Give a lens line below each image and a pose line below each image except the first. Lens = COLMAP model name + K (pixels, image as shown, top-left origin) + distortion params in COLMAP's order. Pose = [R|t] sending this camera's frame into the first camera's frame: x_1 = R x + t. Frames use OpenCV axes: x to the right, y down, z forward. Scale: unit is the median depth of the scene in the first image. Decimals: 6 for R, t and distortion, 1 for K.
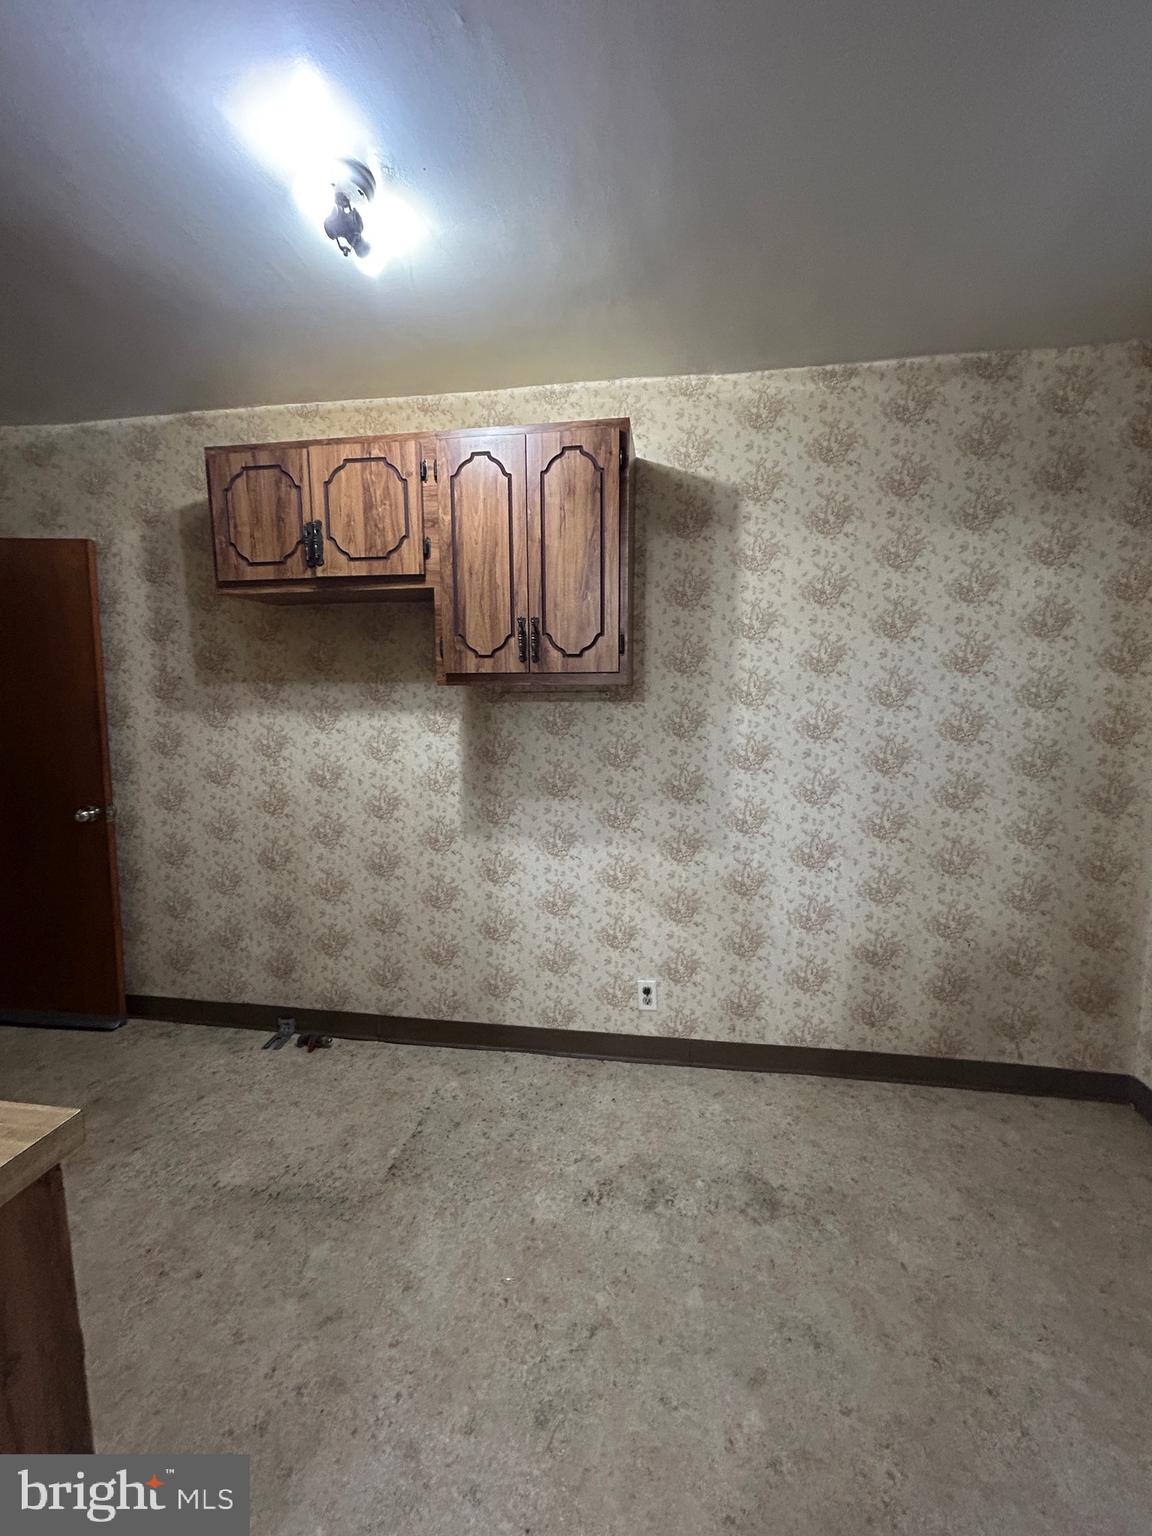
lens RADIAL K [[618.6, 0, 577.8], [0, 618.6, 772.2], [0, 0, 1]] dist [-0.003296, 0.001879]
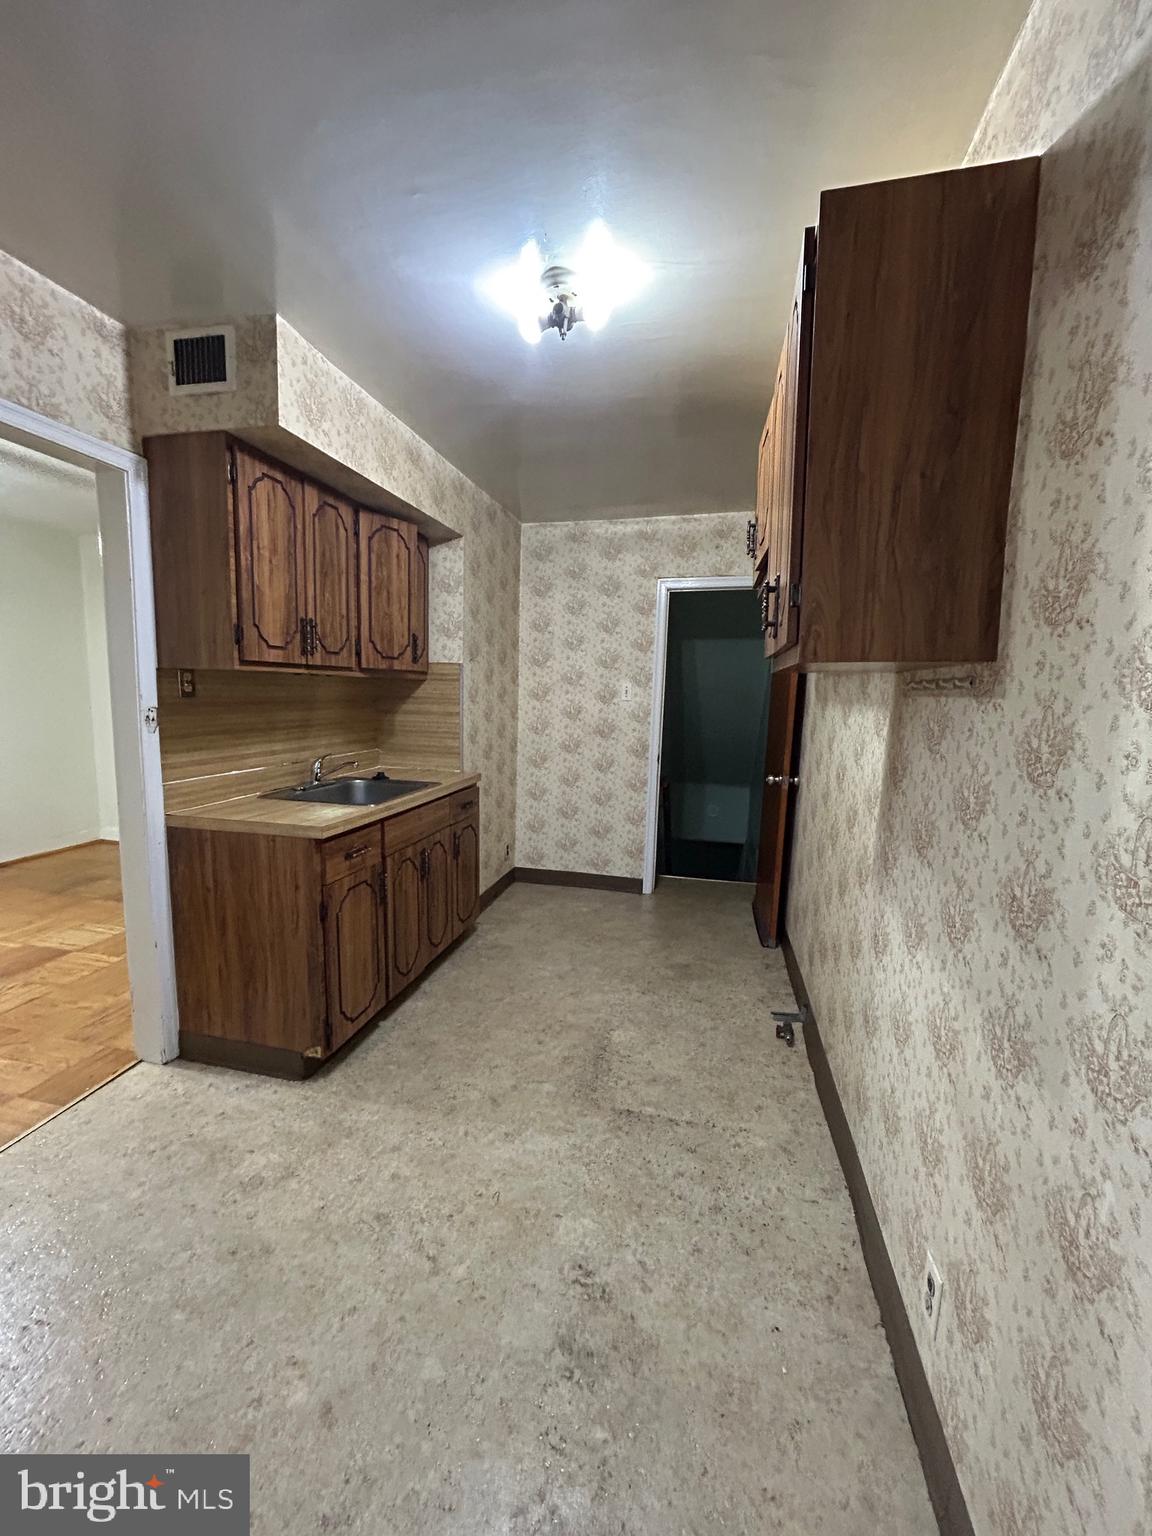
lens RADIAL K [[618.6, 0, 576.9], [0, 618.6, 764.9], [0, 0, 1]] dist [-0.003296, 0.001879]
pose [[-0.074504, 0.117529, -0.990271, 0.788936], [-0.138533, 0.982182, 0.126991, -0.106074], [0.987551, 0.146647, -0.056894, 0.947306]]
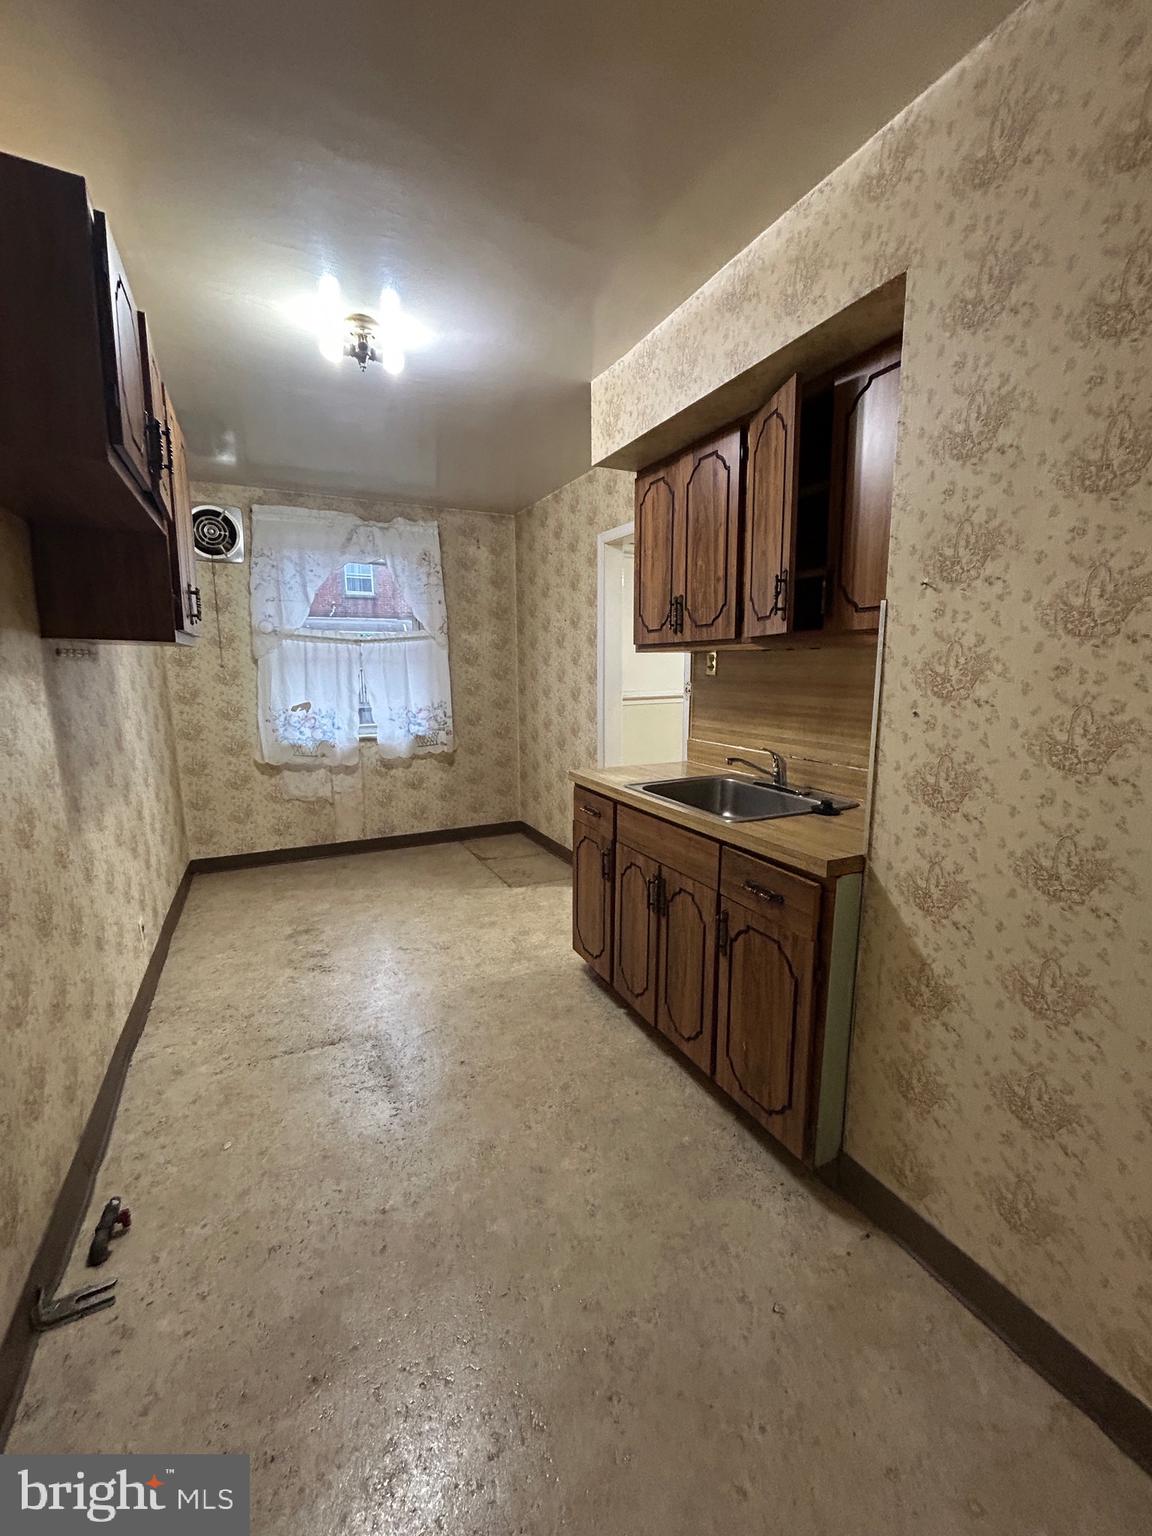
lens RADIAL K [[618.6, 0, 575.5], [0, 618.6, 766.5], [0, 0, 1]] dist [-0.003296, 0.001879]
pose [[-0.568358, -0.134214, 0.811761, -1.612384], [0.096660, 0.968882, 0.227868, -0.136554], [-0.817084, 0.207975, -0.537699, 1.241002]]
